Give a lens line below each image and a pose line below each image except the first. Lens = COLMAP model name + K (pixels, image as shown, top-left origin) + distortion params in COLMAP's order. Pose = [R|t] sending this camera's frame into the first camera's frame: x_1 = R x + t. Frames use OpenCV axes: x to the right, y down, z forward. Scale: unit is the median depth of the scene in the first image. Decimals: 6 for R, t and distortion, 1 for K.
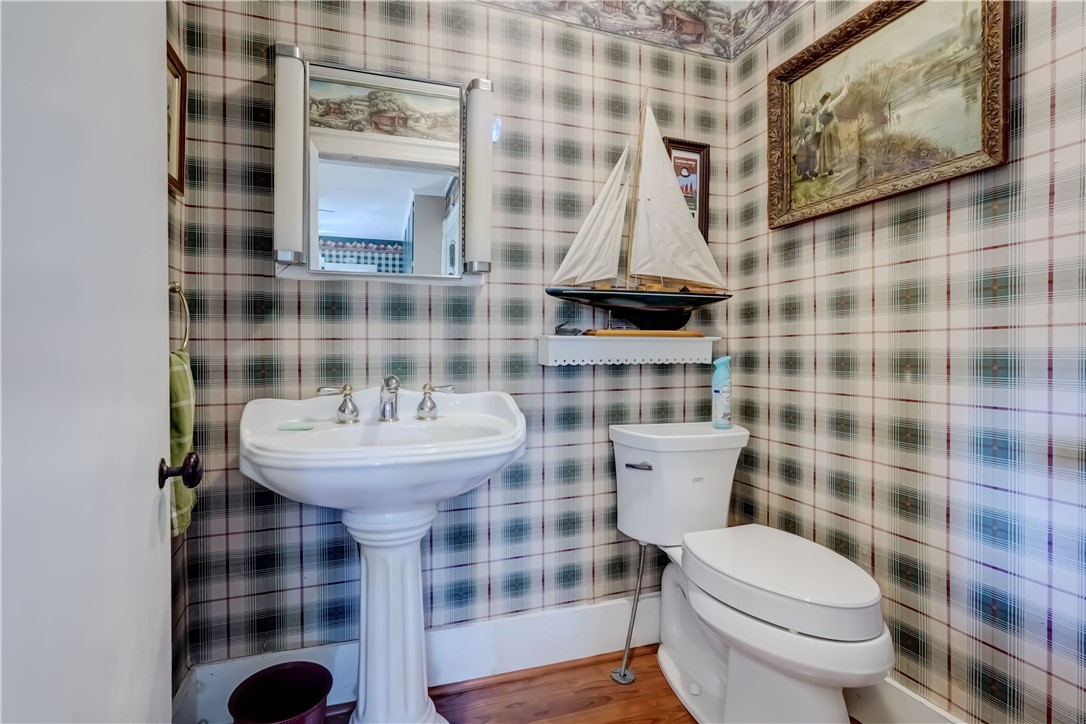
lens RADIAL K [[498.6, 0, 544.1], [0, 498.6, 350.8], [0, 0, 1]] dist [-0.010100, 0.000754]
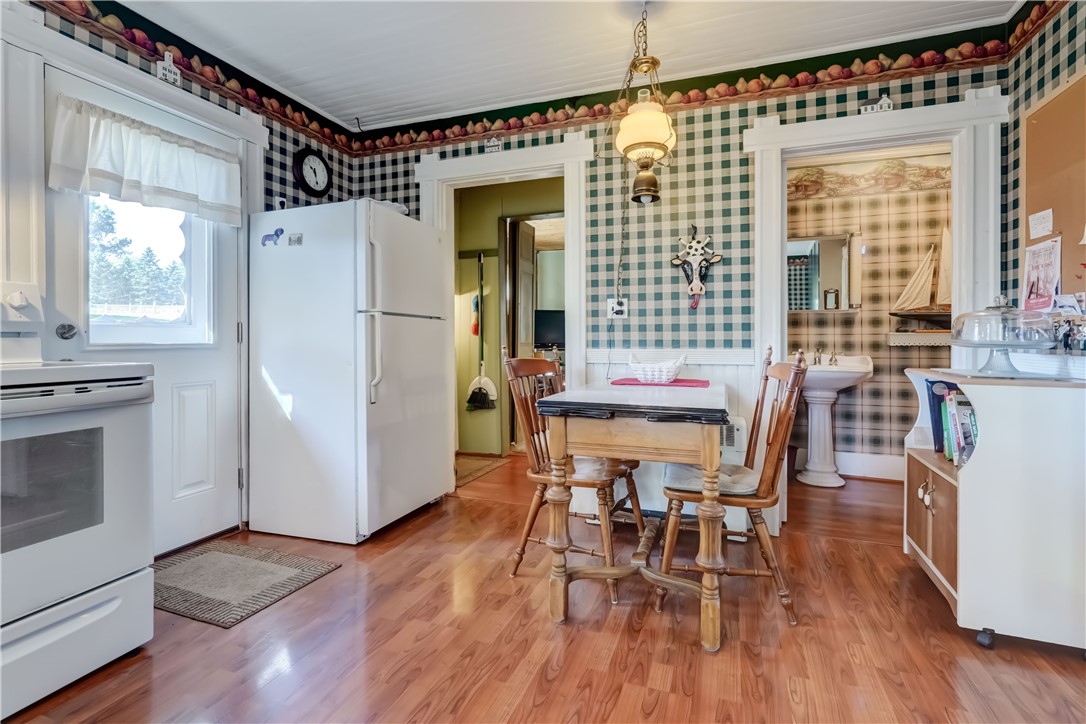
lens RADIAL K [[498.6, 0, 560.0], [0, 498.6, 333.5], [0, 0, 1]] dist [-0.010100, 0.000754]
pose [[0.750484, -0.003028, -0.660882, 0.368747], [-0.006904, 0.999899, -0.012421, 0.011917], [0.660853, 0.013884, 0.750387, -1.698935]]
